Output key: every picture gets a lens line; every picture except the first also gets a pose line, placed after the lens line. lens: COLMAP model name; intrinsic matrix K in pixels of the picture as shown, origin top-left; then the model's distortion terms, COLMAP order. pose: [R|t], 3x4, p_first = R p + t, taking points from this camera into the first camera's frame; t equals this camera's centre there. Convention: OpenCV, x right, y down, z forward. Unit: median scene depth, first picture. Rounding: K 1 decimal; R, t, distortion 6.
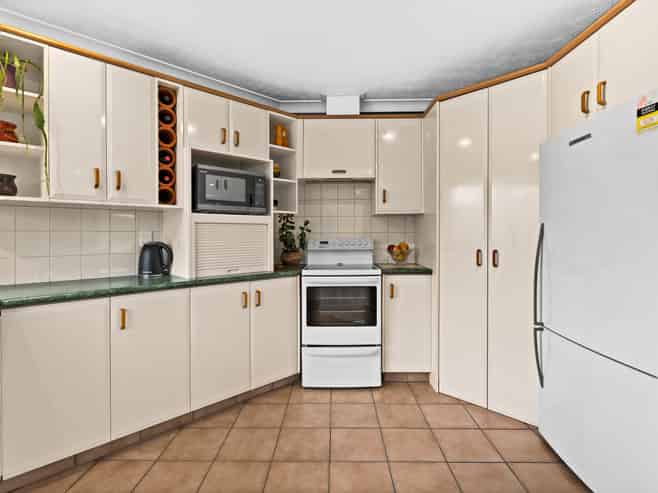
lens RADIAL K [[340.3, 0, 325.7], [0, 340.3, 239.0], [0, 0, 1]] dist [0.001612, 0.002365]
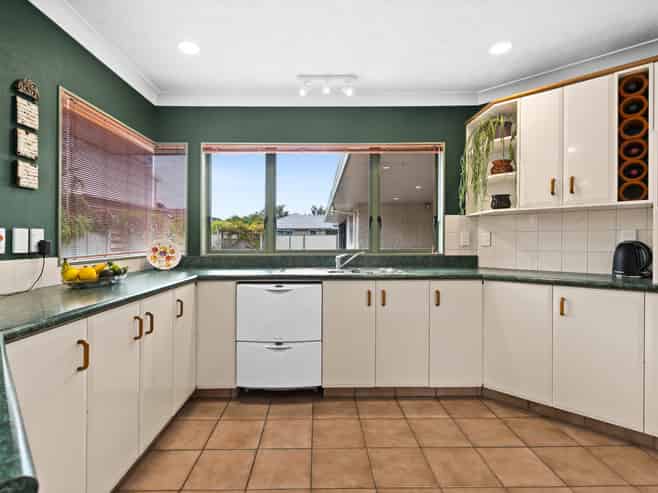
lens RADIAL K [[340.3, 0, 327.3], [0, 340.3, 240.4], [0, 0, 1]] dist [0.001612, 0.002365]
pose [[0.035874, 0.005916, -0.999339, 0.416333], [-0.011586, 0.999918, 0.005503, 0.011589], [0.999289, 0.011381, 0.035940, 0.130027]]
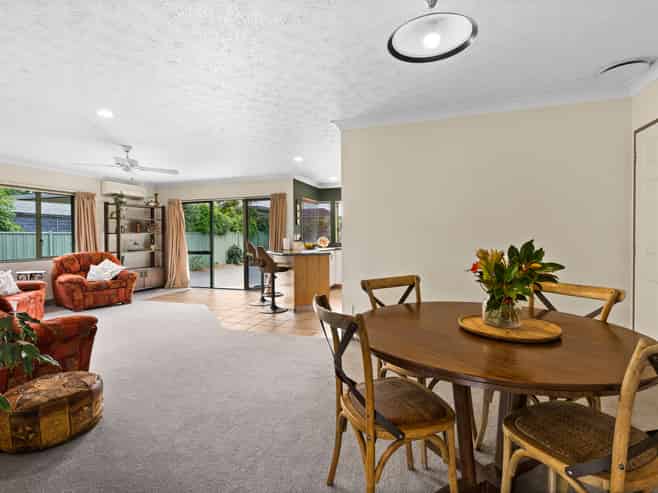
lens RADIAL K [[340.3, 0, 328.9], [0, 340.3, 244.0], [0, 0, 1]] dist [0.001612, 0.002365]
pose [[-0.303666, 0.024075, -0.952474, 2.485442], [-0.005020, 0.999626, 0.026867, -0.000810], [0.952765, 0.012940, -0.303432, 0.707403]]
